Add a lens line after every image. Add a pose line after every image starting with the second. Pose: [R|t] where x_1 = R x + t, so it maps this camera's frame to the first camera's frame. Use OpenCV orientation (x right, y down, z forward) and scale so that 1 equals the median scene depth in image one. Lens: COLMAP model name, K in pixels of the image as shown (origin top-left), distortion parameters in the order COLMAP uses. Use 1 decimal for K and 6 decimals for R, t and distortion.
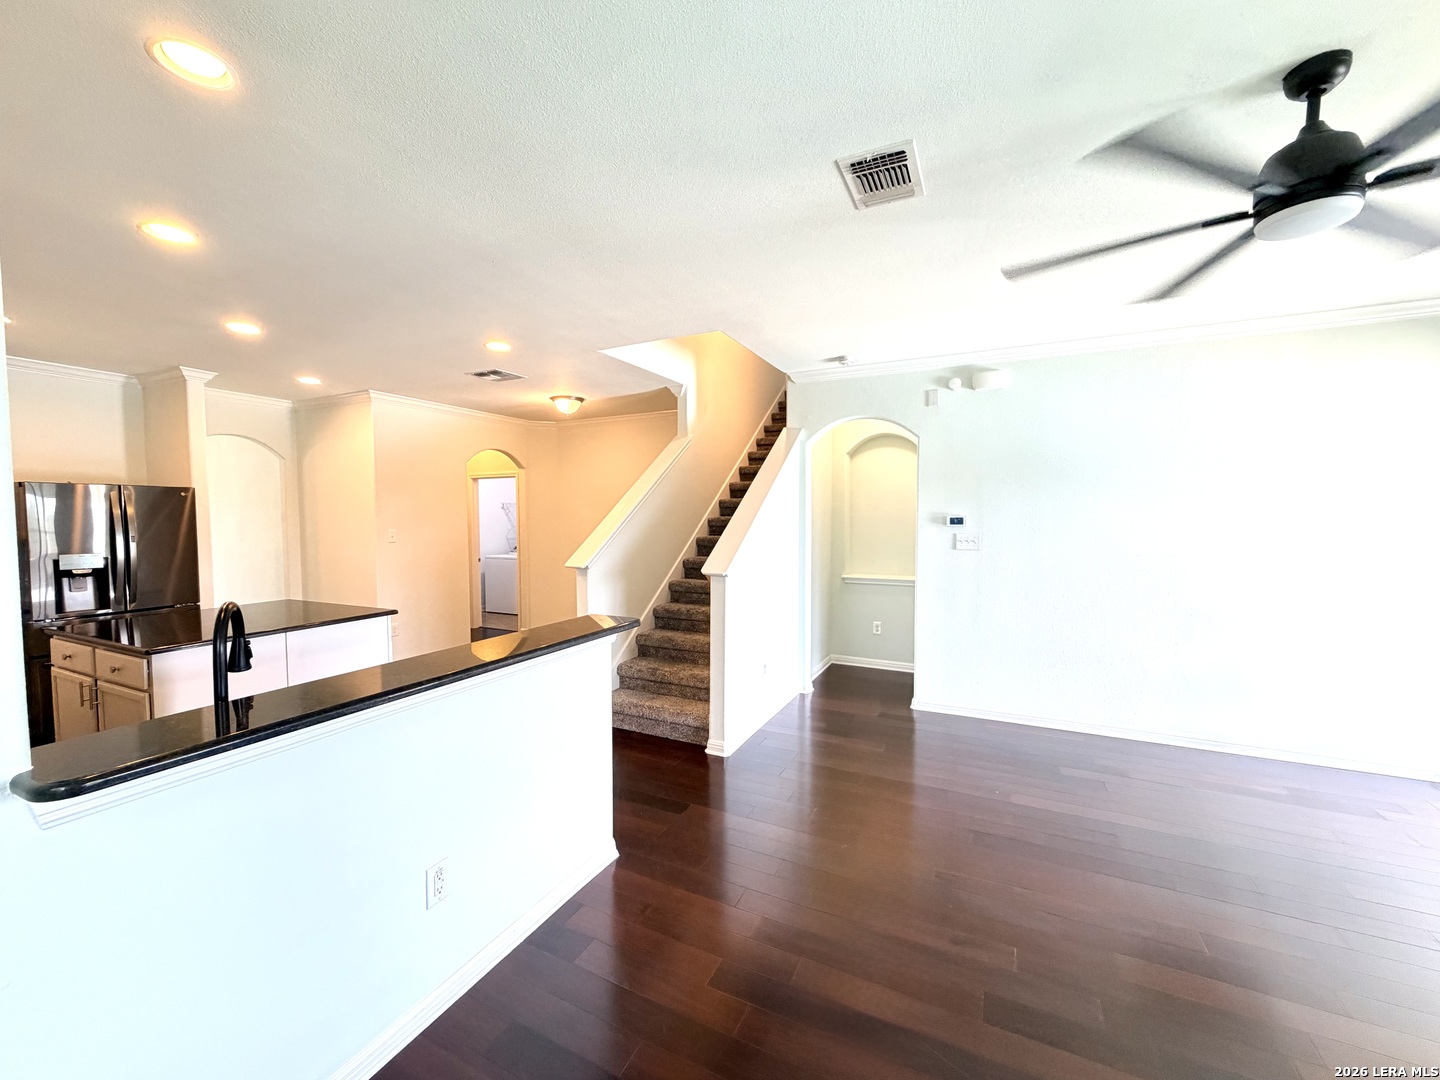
lens RADIAL K [[576.3, 0, 721.1], [0, 576.3, 537.2], [0, 0, 1]] dist [0.001955, 0.000202]
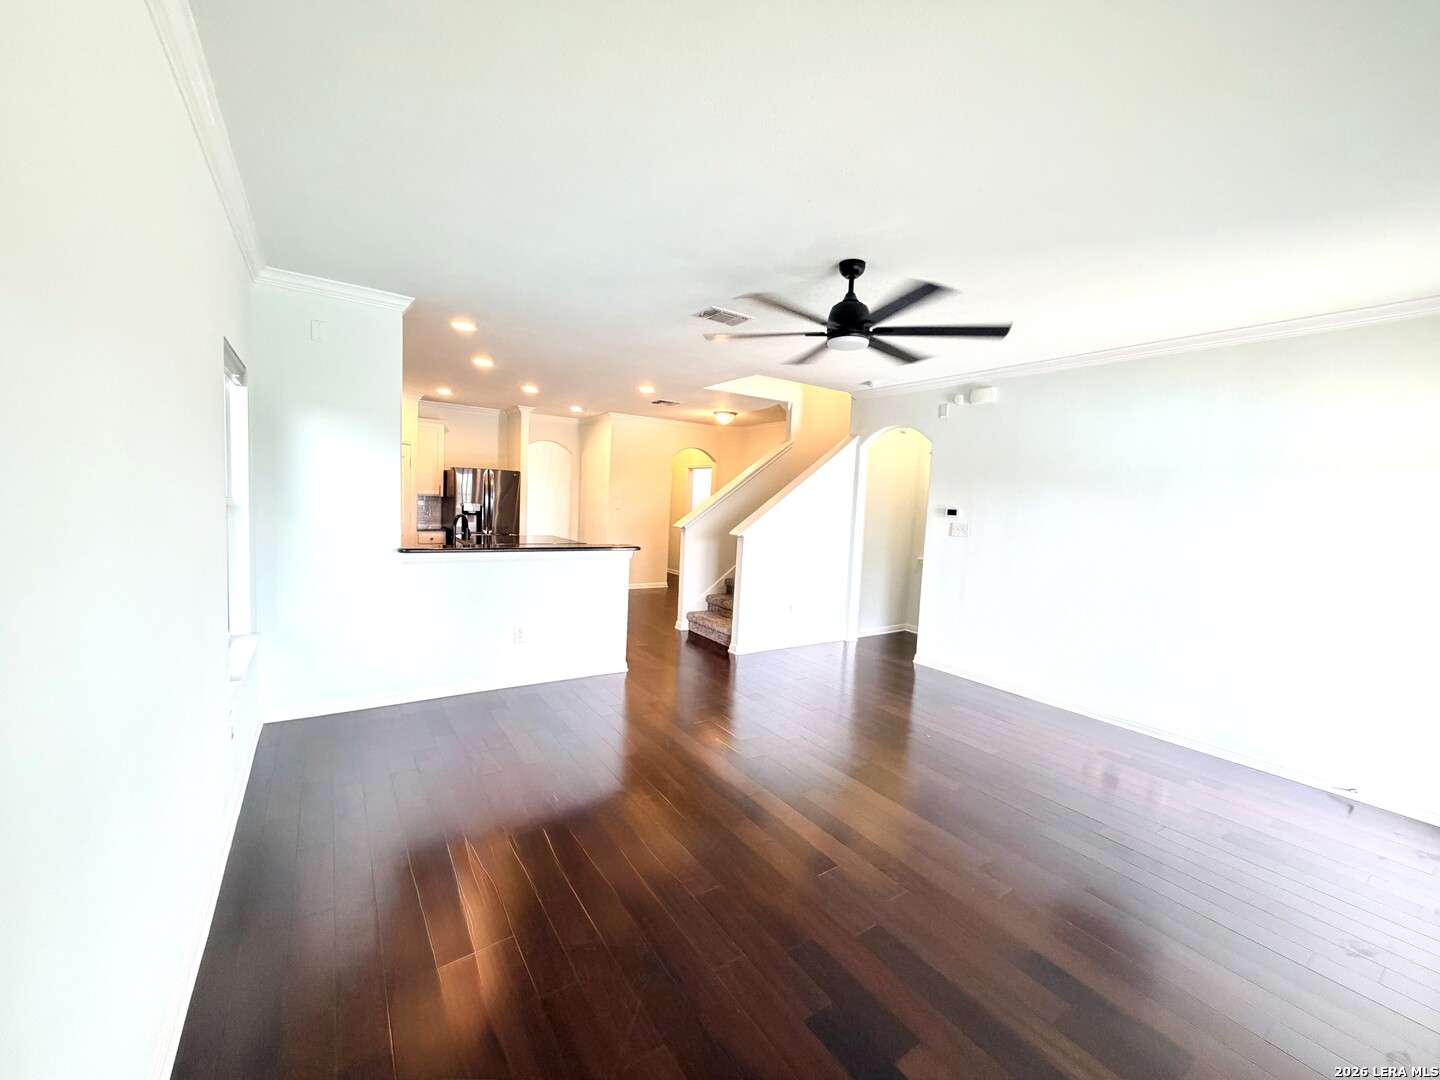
lens RADIAL K [[576.3, 0, 721.6], [0, 576.3, 541.3], [0, 0, 1]] dist [0.001955, 0.000202]
pose [[0.868304, 0.079974, -0.489543, 0.584512], [-0.067890, 0.996790, 0.042424, 0.014051], [0.491365, -0.003601, 0.870947, -0.296024]]
